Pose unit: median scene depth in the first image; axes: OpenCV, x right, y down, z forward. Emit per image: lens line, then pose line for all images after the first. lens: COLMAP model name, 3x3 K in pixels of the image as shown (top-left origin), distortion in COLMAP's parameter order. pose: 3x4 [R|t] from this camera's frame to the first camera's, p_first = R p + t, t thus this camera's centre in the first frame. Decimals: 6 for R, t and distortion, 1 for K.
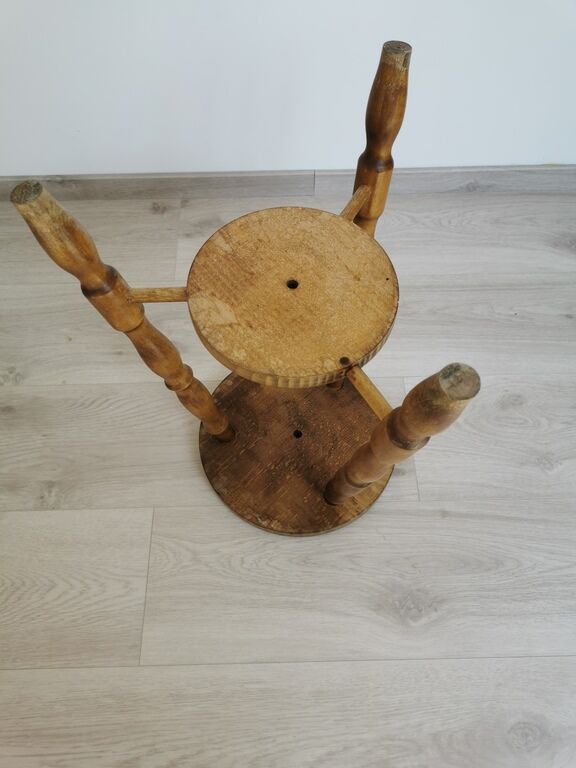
lens RADIAL K [[601.3, 0, 284.8], [0, 601.3, 386.5], [0, 0, 1]] dist [0.034183, -0.039754]
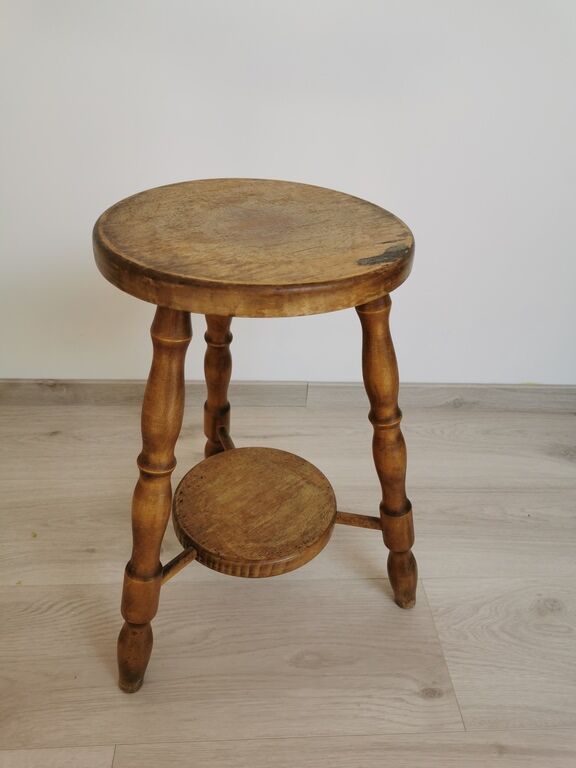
lens RADIAL K [[601.3, 0, 285.4], [0, 601.3, 387.0], [0, 0, 1]] dist [0.034183, -0.039754]
pose [[0.997319, 0.028487, 0.067409, -0.074423], [0.005674, 0.888251, -0.459324, 0.157483], [-0.072961, 0.458475, 0.885707, 0.130790]]
